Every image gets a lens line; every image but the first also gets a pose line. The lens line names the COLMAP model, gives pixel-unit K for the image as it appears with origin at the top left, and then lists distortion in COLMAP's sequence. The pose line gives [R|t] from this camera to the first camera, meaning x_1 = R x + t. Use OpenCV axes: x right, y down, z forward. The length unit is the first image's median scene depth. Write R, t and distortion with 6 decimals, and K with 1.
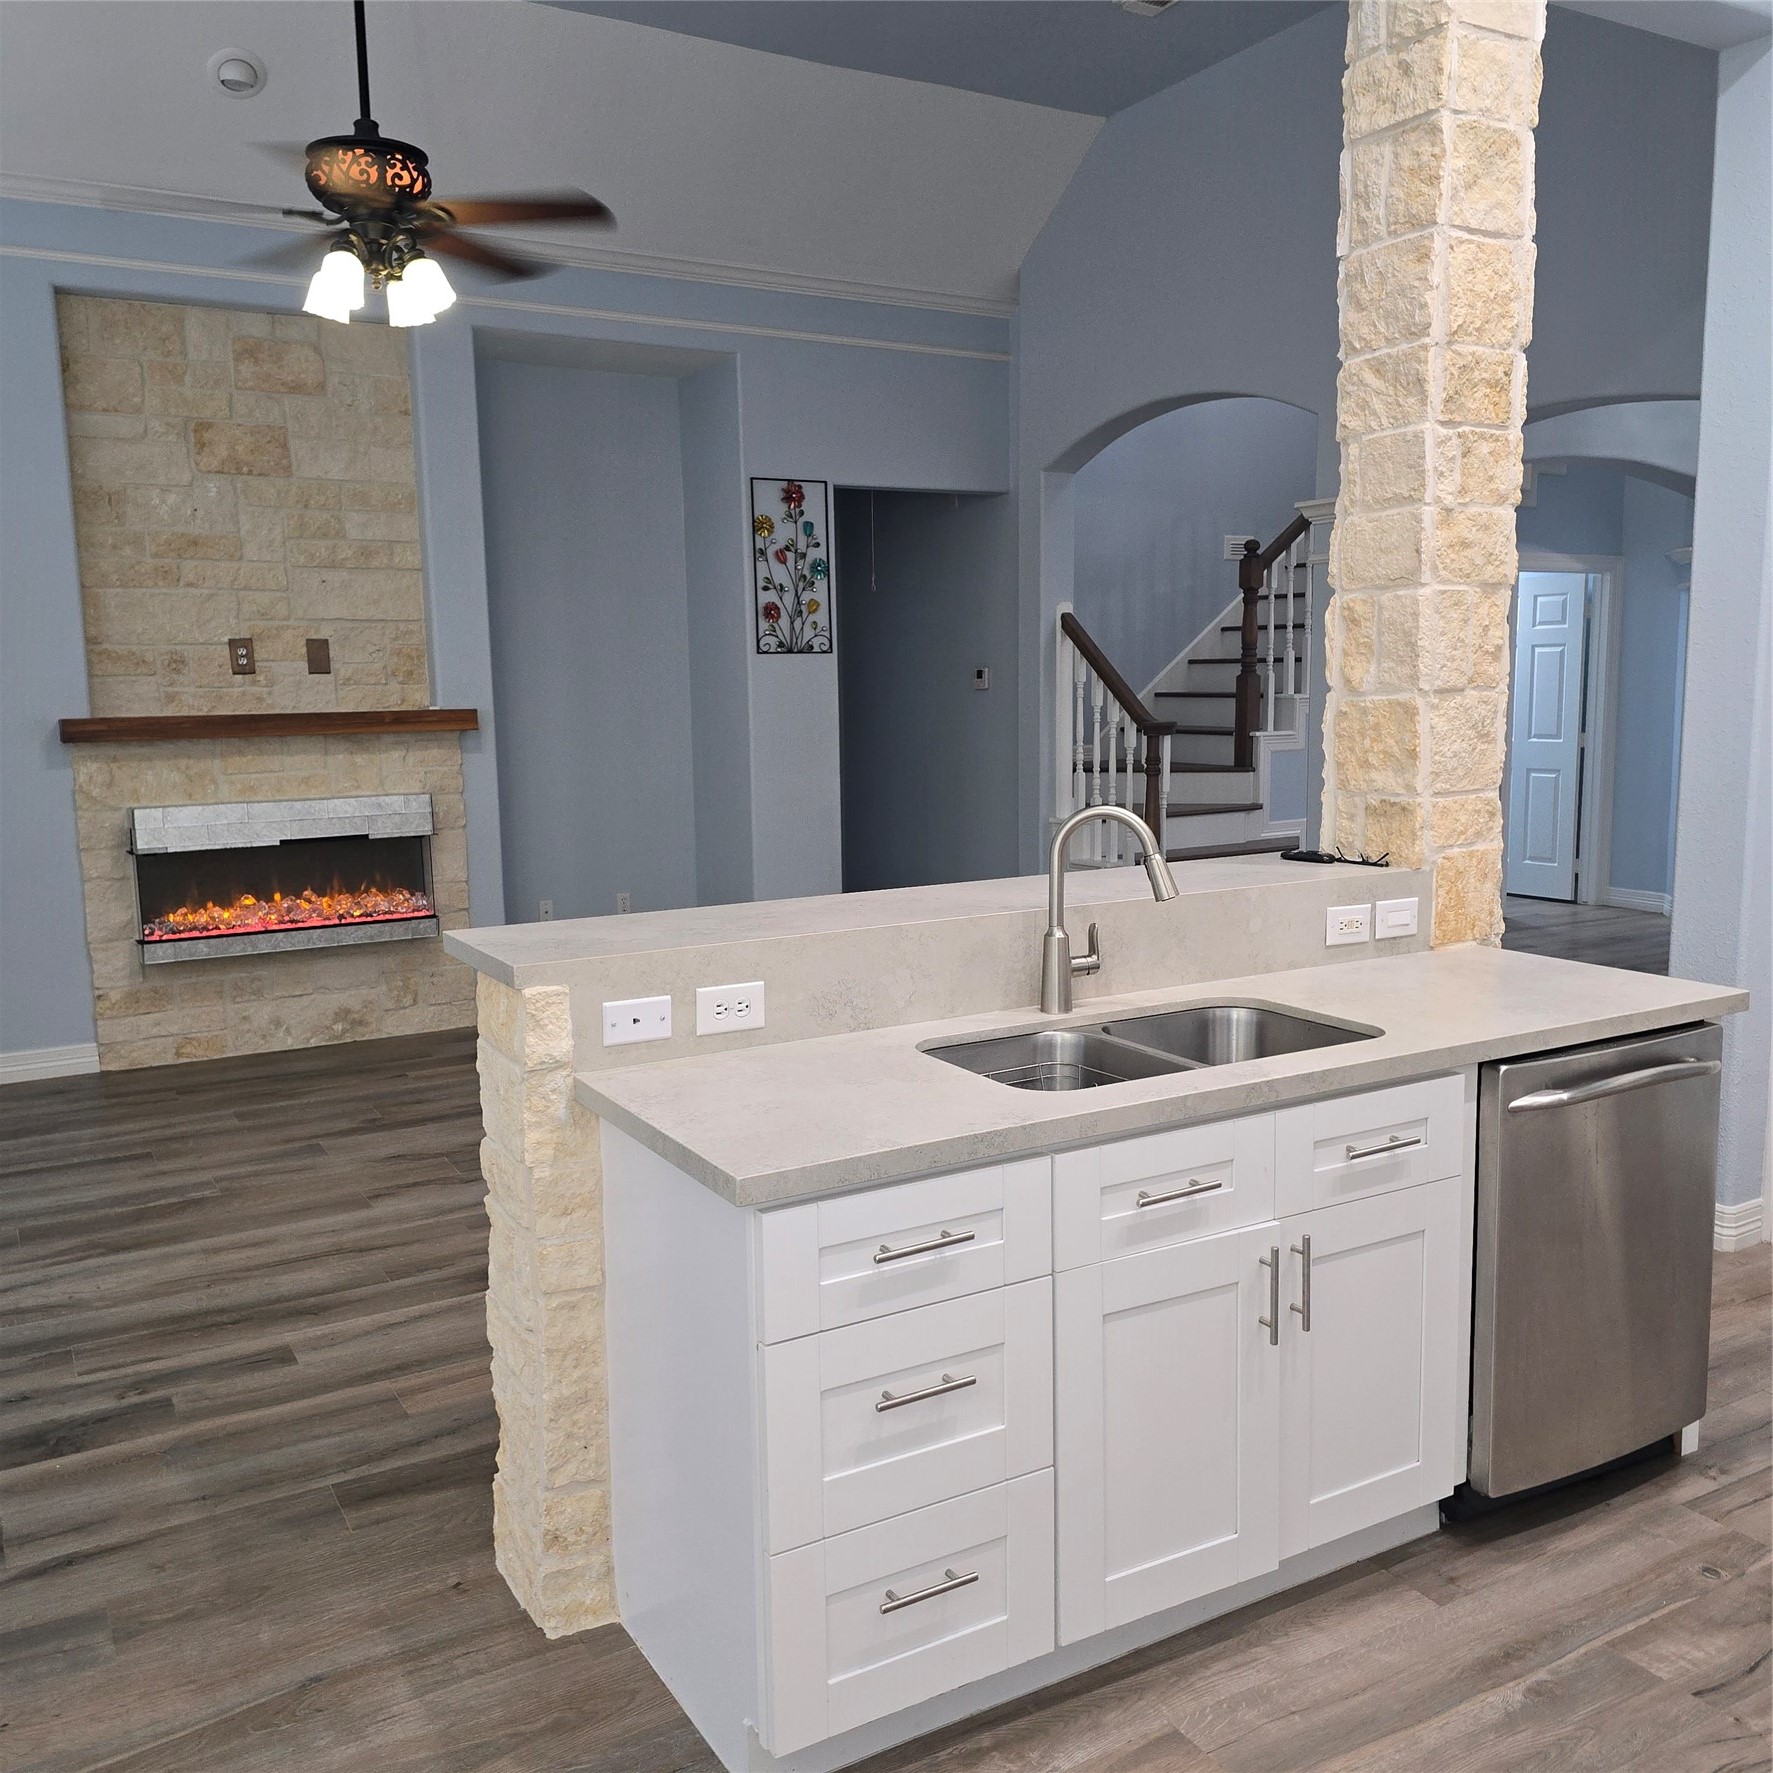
lens RADIAL K [[1592.7, 0, 898.9], [0, 1592.7, 891.5], [0, 0, 1]] dist [0.097008, -0.108493]
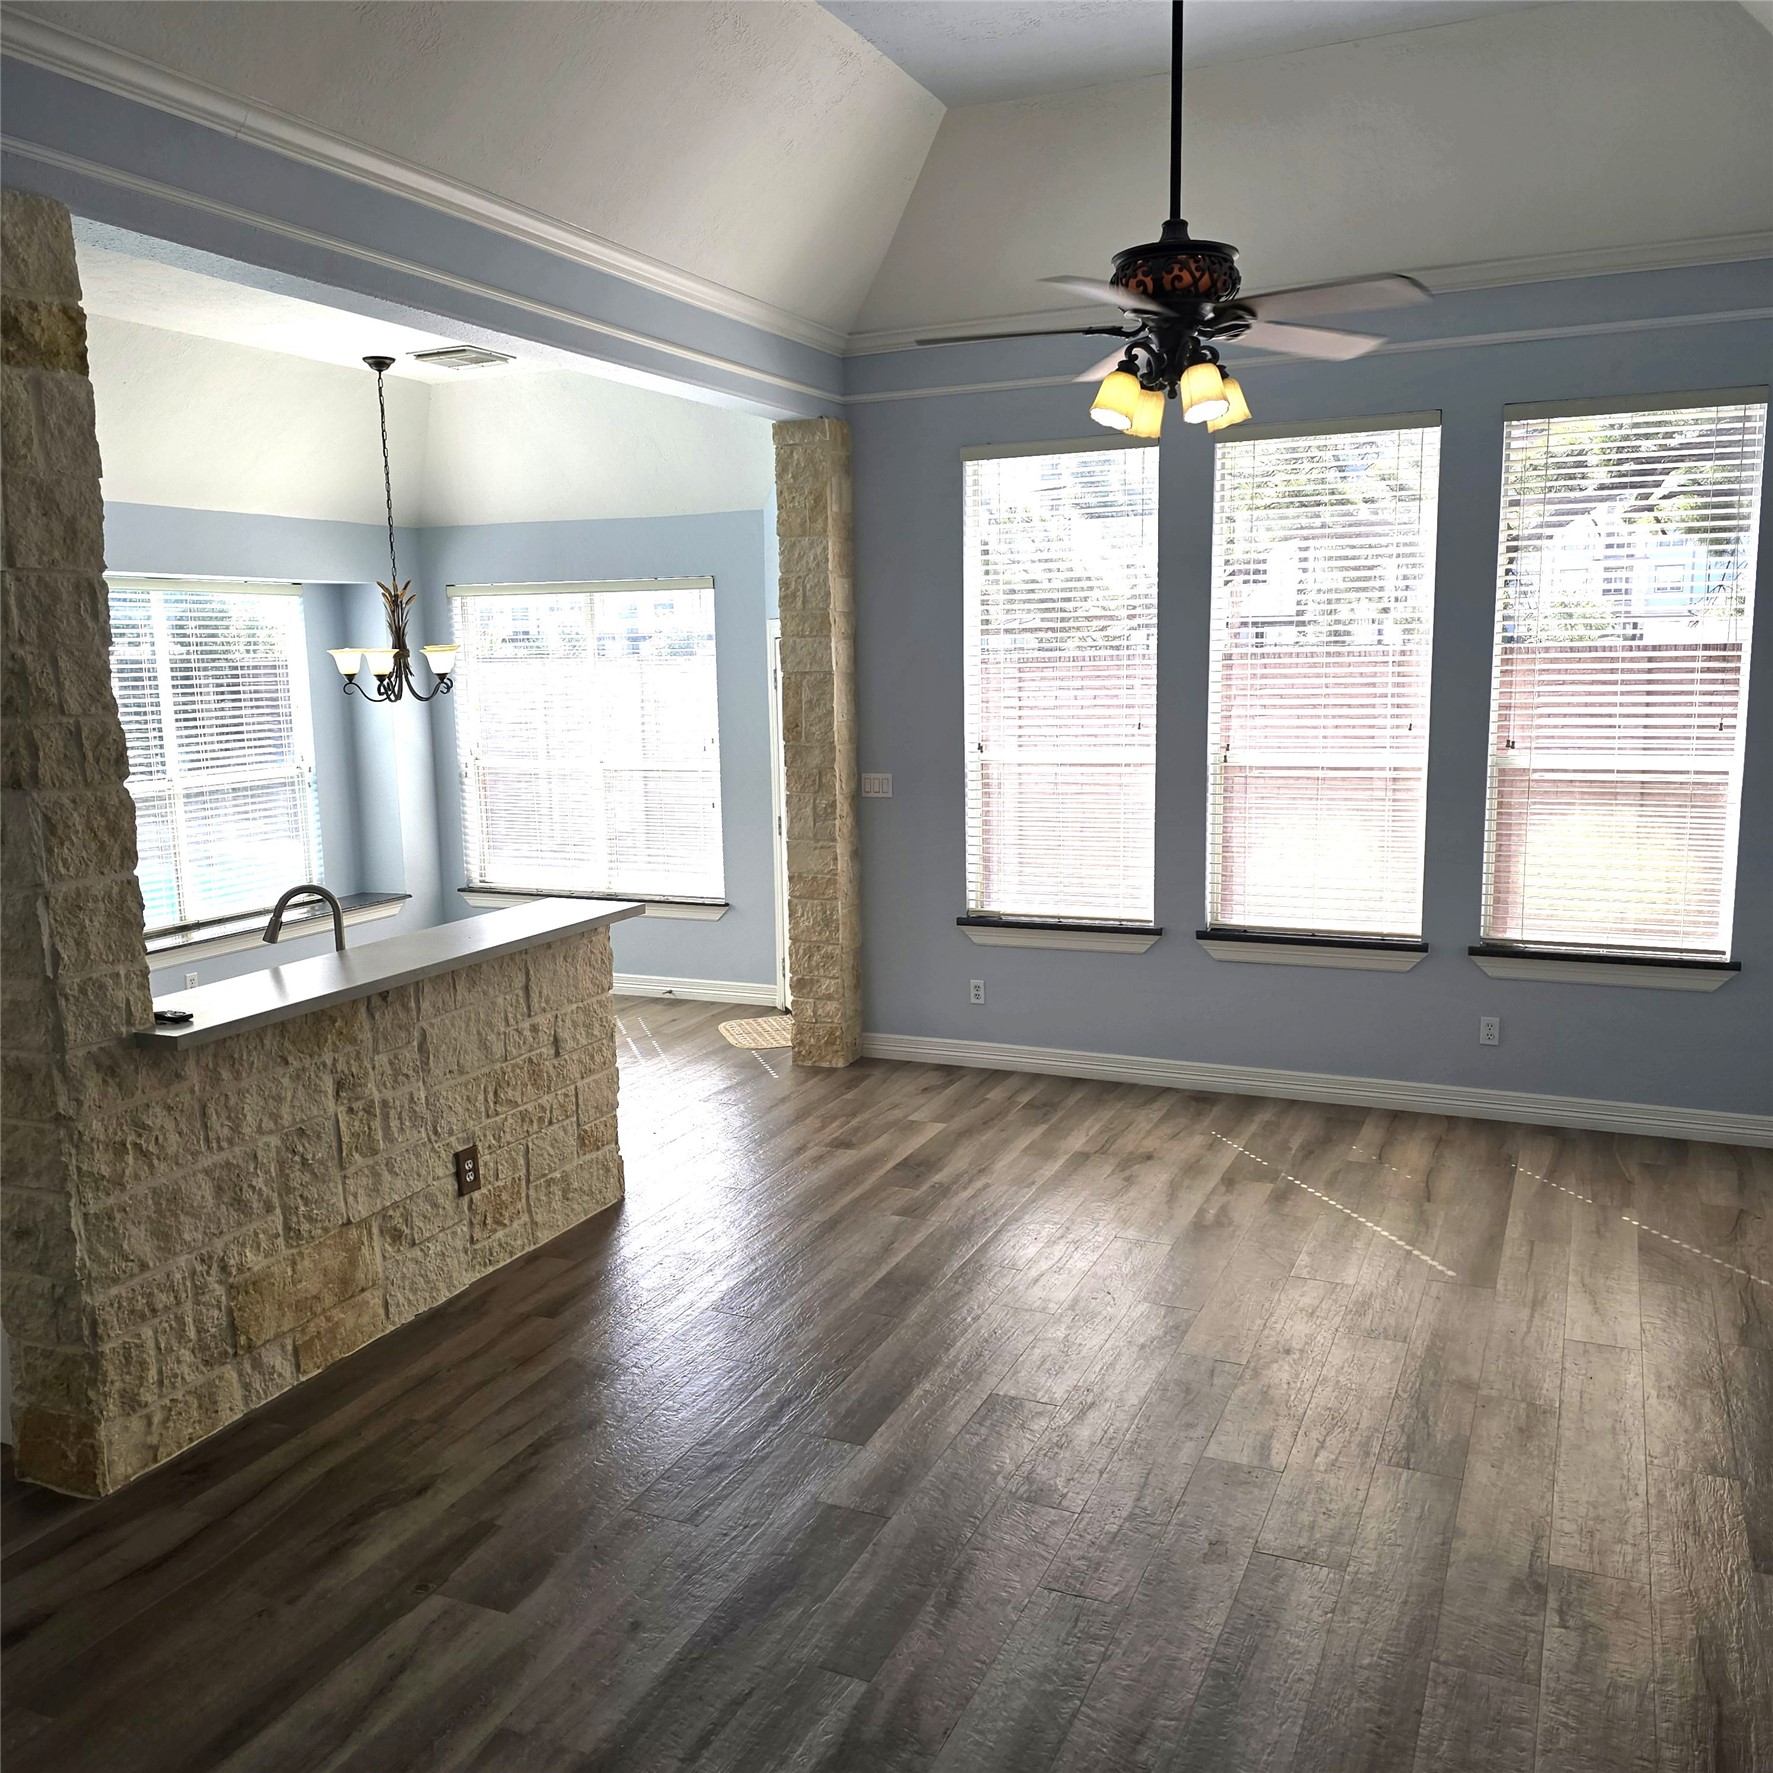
lens RADIAL K [[1583.3, 0, 886.5], [0, 1583.3, 886.5], [0, 0, 1]] dist [0.227774, -0.516953]
pose [[-0.816470, 0.117580, -0.565288, 0.267173], [-0.049810, 0.961052, 0.271843, -0.246783], [0.575235, 0.250109, -0.778814, 1.214748]]
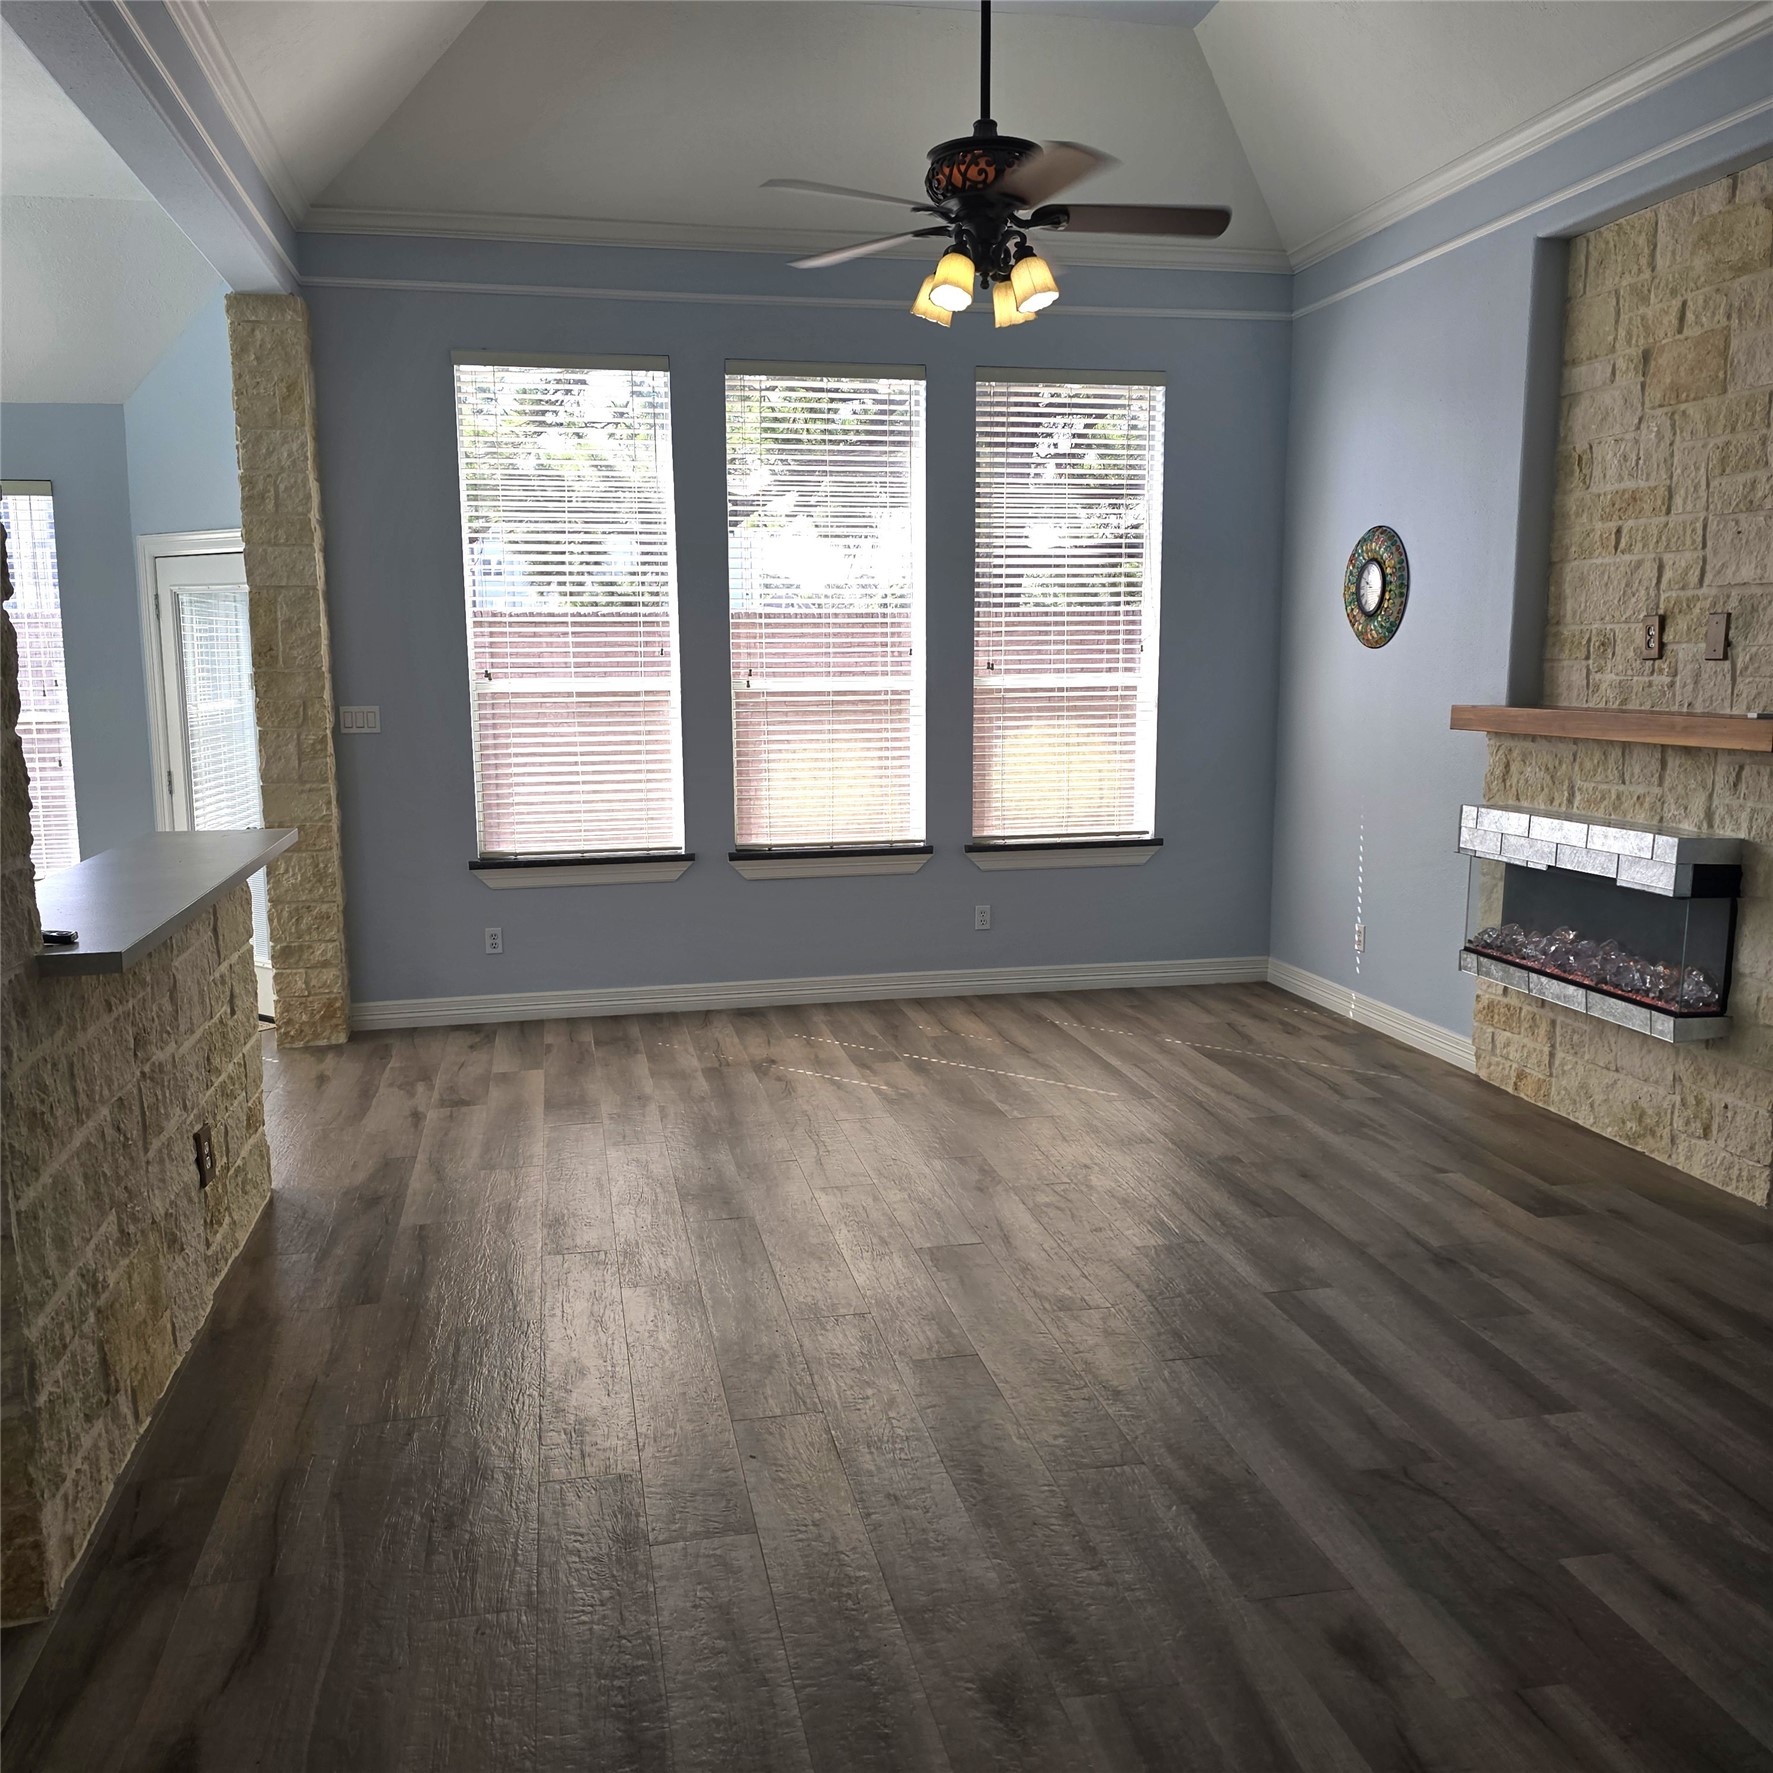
lens RADIAL K [[1592.2, 0, 875.1], [0, 1592.2, 880.5], [0, 0, 1]] dist [0.100792, -0.117294]
pose [[-0.325352, 0.151377, -0.933398, 0.490748], [-0.118794, 0.972739, 0.199165, -0.146432], [0.938101, 0.175681, -0.298500, 0.926222]]
